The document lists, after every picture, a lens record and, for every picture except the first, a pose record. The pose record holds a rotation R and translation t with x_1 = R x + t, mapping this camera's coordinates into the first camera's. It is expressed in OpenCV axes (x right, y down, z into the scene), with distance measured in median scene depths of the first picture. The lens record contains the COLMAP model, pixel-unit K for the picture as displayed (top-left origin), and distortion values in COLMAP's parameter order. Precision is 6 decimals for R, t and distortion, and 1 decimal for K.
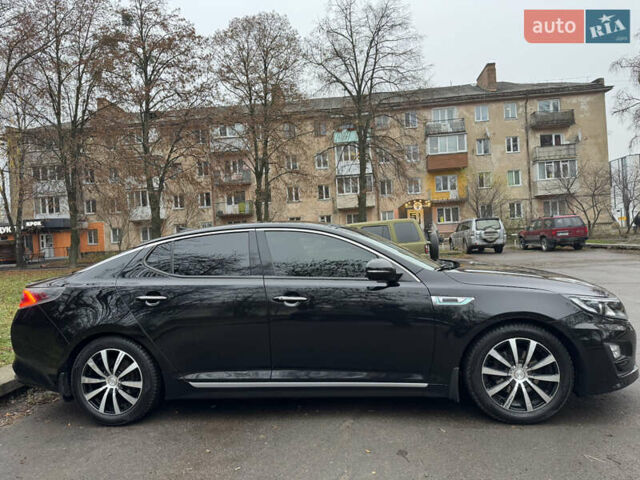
lens RADIAL K [[443.4, 0, 322.1], [0, 443.4, 240.5], [0, 0, 1]] dist [0.104070, -0.154927]
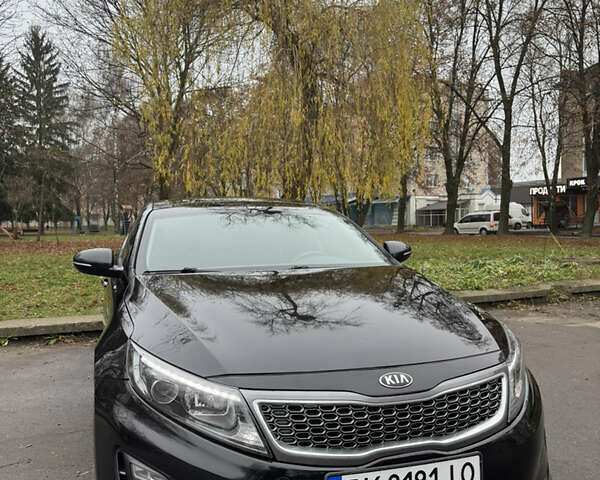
lens RADIAL K [[551.3, 0, 300.0], [0, 551.3, 240.0], [0, 0, 1]] dist [0.179297, -0.299976]
pose [[0.437396, 0.077917, -0.895887, 0.120514], [-0.016538, 0.996768, 0.078617, -0.006099], [0.899117, -0.019570, 0.437271, 0.084109]]
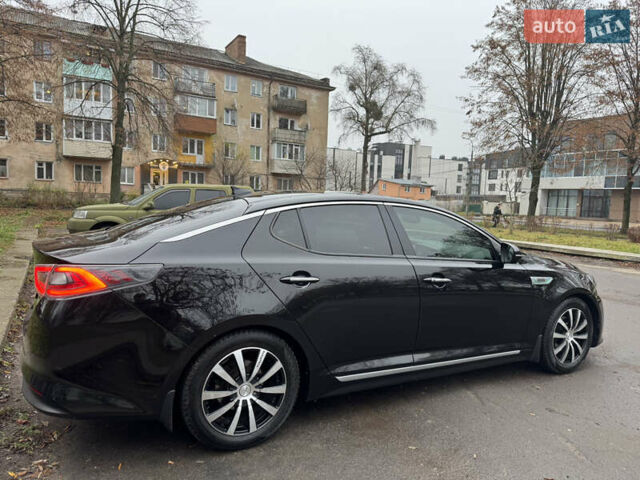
lens RADIAL K [[443.4, 0, 322.1], [0, 443.4, 240.5], [0, 0, 1]] dist [0.104070, -0.154927]
pose [[0.805686, 0.039578, 0.591019, -0.088689], [-0.086429, 0.994942, 0.051194, 0.001820], [-0.586003, -0.092327, 0.805032, 0.038451]]
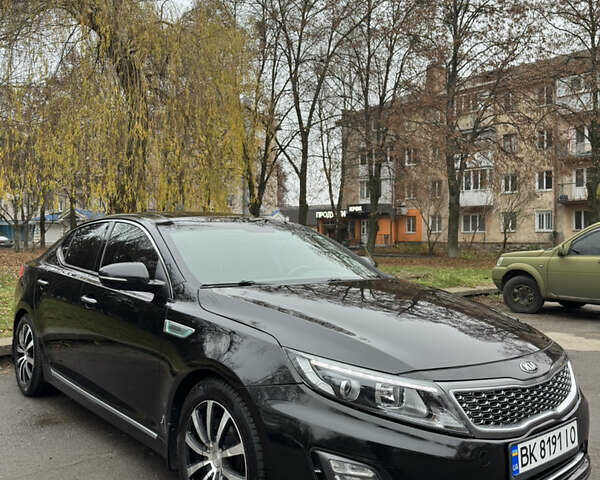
lens RADIAL K [[551.3, 0, 300.0], [0, 551.3, 240.0], [0, 0, 1]] dist [0.179297, -0.299976]
pose [[0.738140, 0.059311, -0.672036, 0.101667], [-0.049891, 0.998199, 0.033298, -0.004631], [0.672801, 0.008950, 0.739770, 0.046828]]
